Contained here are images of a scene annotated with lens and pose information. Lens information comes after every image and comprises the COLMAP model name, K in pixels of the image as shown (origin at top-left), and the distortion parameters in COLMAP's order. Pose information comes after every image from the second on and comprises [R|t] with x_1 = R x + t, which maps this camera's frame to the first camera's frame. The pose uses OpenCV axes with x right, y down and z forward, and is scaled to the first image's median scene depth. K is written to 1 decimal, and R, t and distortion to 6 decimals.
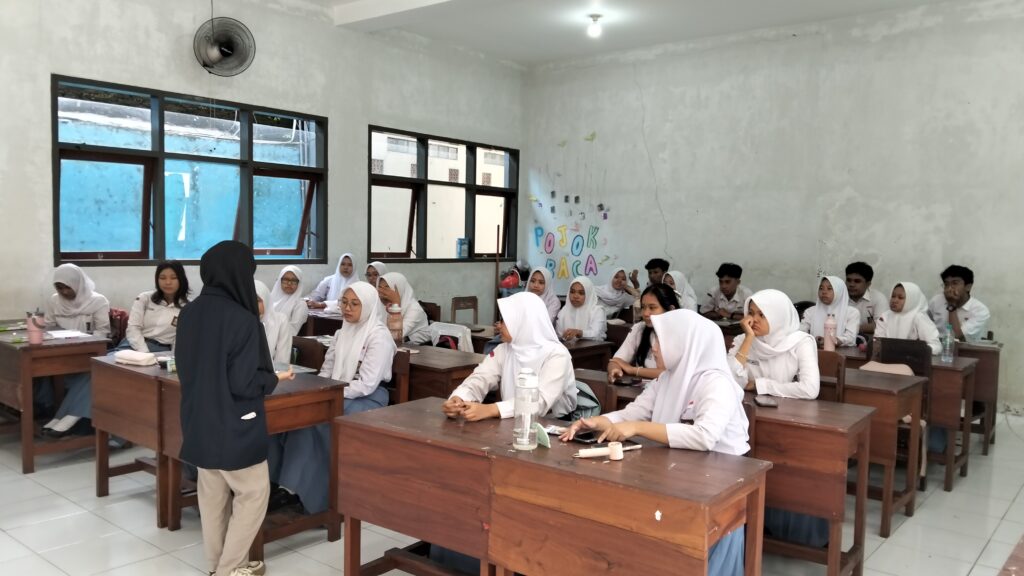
lens RADIAL K [[800.0, 0, 513.1], [0, 800.0, 302.5], [0, 0, 1]] dist [0.065624, -0.113470]
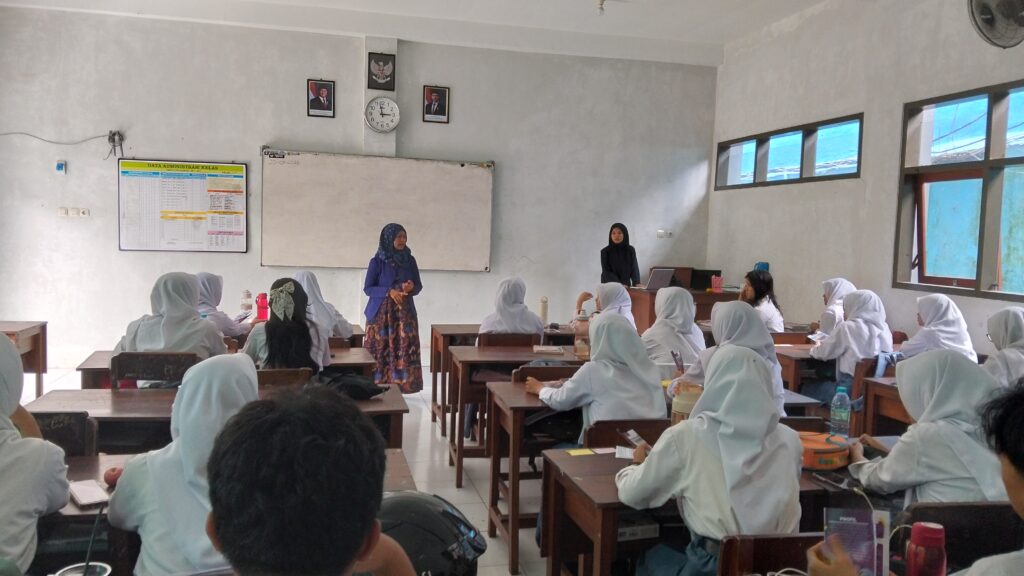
lens RADIAL K [[811.3, 0, 512.0], [0, 811.3, 288.0], [0, 0, 1]] dist [0.087631, -0.109838]
pose [[-0.597224, 0.040847, -0.801033, 0.424307], [-0.087275, 0.989463, 0.115525, -0.089699], [0.797312, 0.138904, -0.587367, 0.890214]]
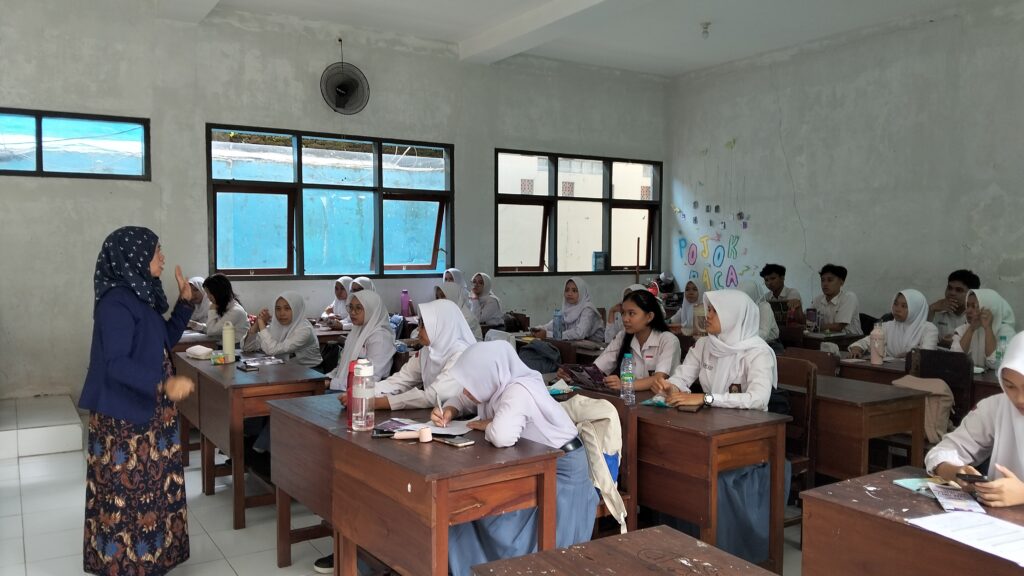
lens RADIAL K [[811.3, 0, 512.0], [0, 811.3, 288.0], [0, 0, 1]] dist [0.087631, -0.109838]
pose [[0.951975, -0.007390, -0.306086, 0.171729], [-0.004146, 0.999306, -0.037023, 0.005885], [0.306147, 0.036514, 0.951284, -0.017693]]
